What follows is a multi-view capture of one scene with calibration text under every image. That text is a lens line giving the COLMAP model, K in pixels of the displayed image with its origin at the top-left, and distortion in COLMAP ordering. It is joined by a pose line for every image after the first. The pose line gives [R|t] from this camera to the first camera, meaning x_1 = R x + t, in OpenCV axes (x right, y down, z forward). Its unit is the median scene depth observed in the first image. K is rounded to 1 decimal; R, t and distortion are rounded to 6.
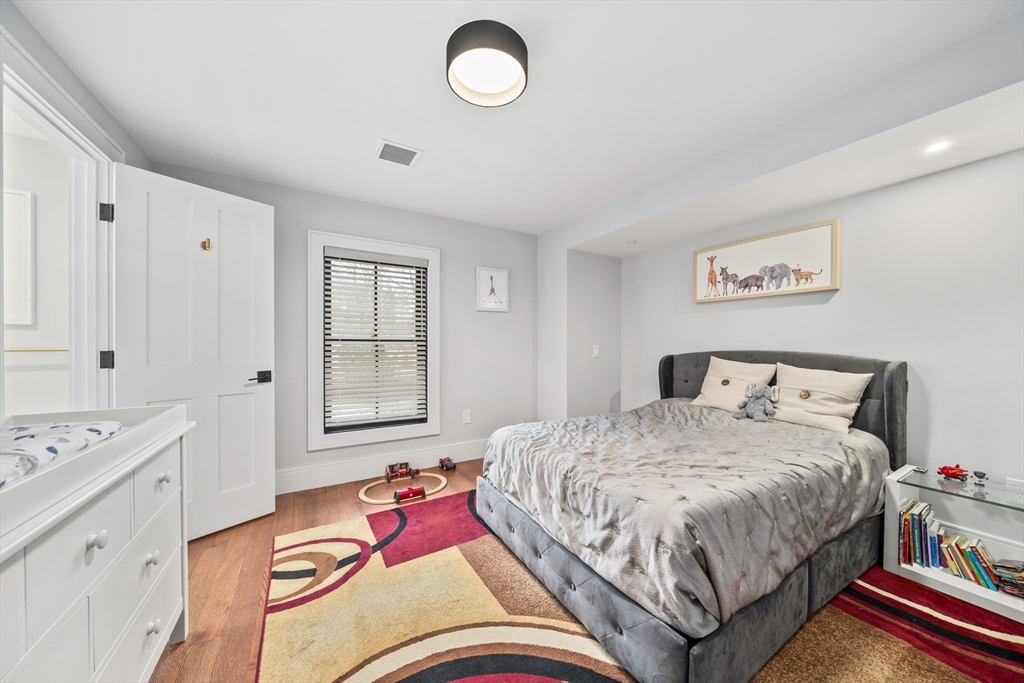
lens RADIAL K [[355.7, 0, 514.6], [0, 355.7, 339.2], [0, 0, 1]] dist [-0.007007, -0.000209]
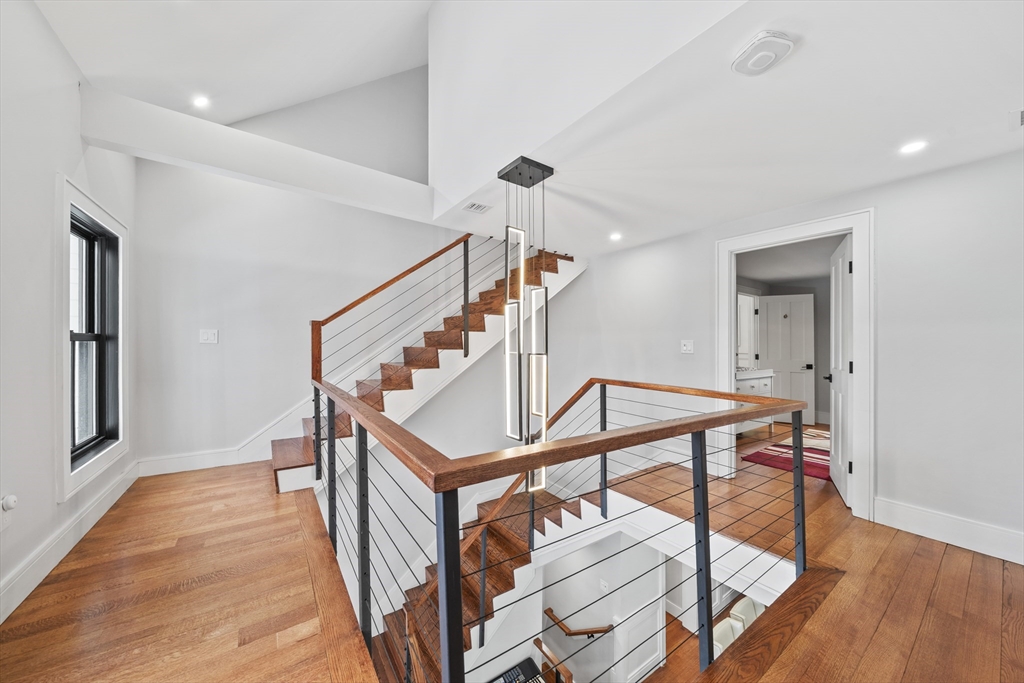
lens RADIAL K [[355.7, 0, 513.4], [0, 355.7, 343.0], [0, 0, 1]] dist [-0.007007, -0.000209]
pose [[0.089070, -0.005073, -0.996012, 1.680217], [-0.003006, 0.999981, -0.005362, -0.040132], [0.996021, 0.003472, 0.089053, -1.352234]]
